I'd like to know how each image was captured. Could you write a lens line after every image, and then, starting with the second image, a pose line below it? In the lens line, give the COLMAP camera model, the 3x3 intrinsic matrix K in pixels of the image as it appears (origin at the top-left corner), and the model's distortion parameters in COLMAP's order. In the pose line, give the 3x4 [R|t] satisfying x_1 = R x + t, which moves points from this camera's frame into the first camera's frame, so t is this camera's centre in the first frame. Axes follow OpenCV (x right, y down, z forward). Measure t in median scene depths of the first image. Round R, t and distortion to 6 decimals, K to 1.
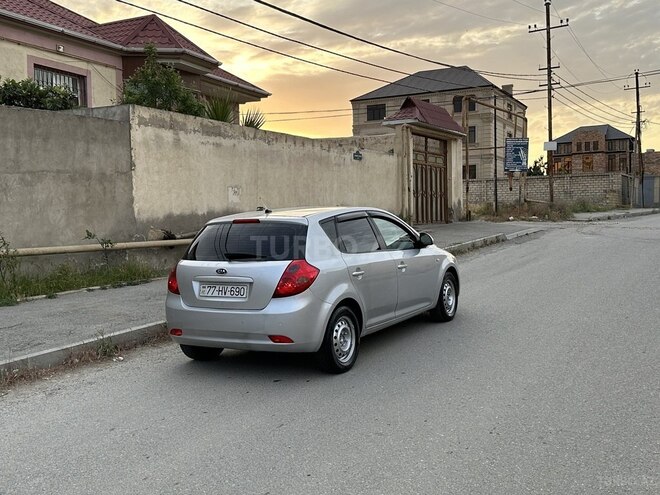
lens RADIAL K [[718.4, 0, 323.5], [0, 718.4, 237.0], [0, 0, 1]] dist [0.212817, -0.428763]
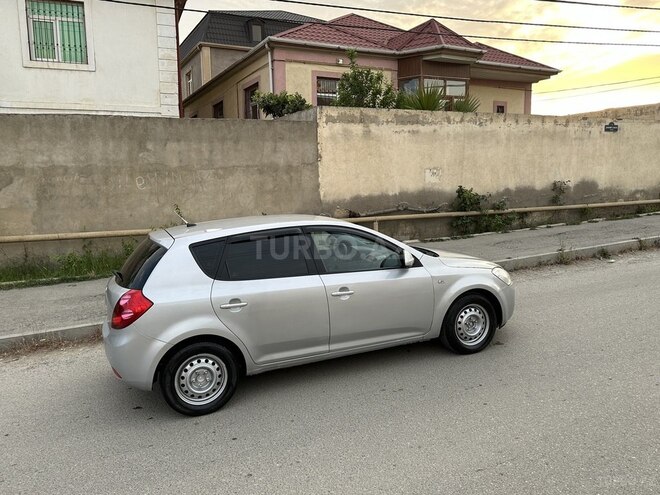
lens RADIAL K [[503.9, 0, 328.7], [0, 503.9, 243.3], [0, 0, 1]] dist [0.137377, -0.238392]
pose [[0.794978, 0.079845, -0.601361, 0.267943], [-0.011499, 0.993106, 0.116658, -0.052003], [0.606530, -0.085825, 0.790415, 0.313322]]
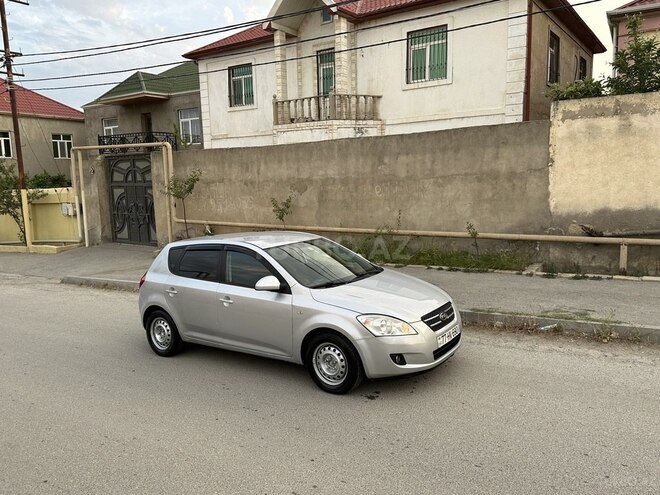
lens RADIAL K [[503.9, 0, 328.7], [0, 503.9, 243.3], [0, 0, 1]] dist [0.137377, -0.238392]
pose [[-0.088481, 0.155047, -0.983937, 0.493100], [0.006697, 0.987881, 0.155067, -0.095808], [0.996055, 0.007132, -0.088447, 0.727468]]
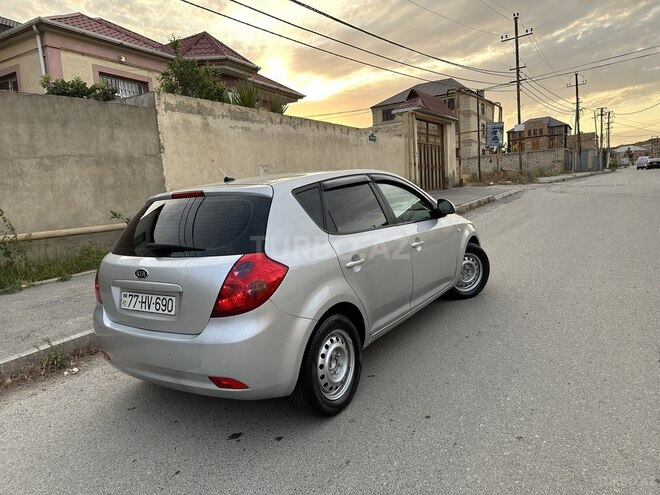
lens RADIAL K [[461.3, 0, 330.0], [0, 461.3, 247.5], [0, 0, 1]] dist [0.067698, -0.078914]
pose [[0.997161, -0.039496, -0.064102, 0.028089], [0.045370, 0.994639, 0.092922, -0.003679], [0.060088, -0.095566, 0.993608, 0.297386]]
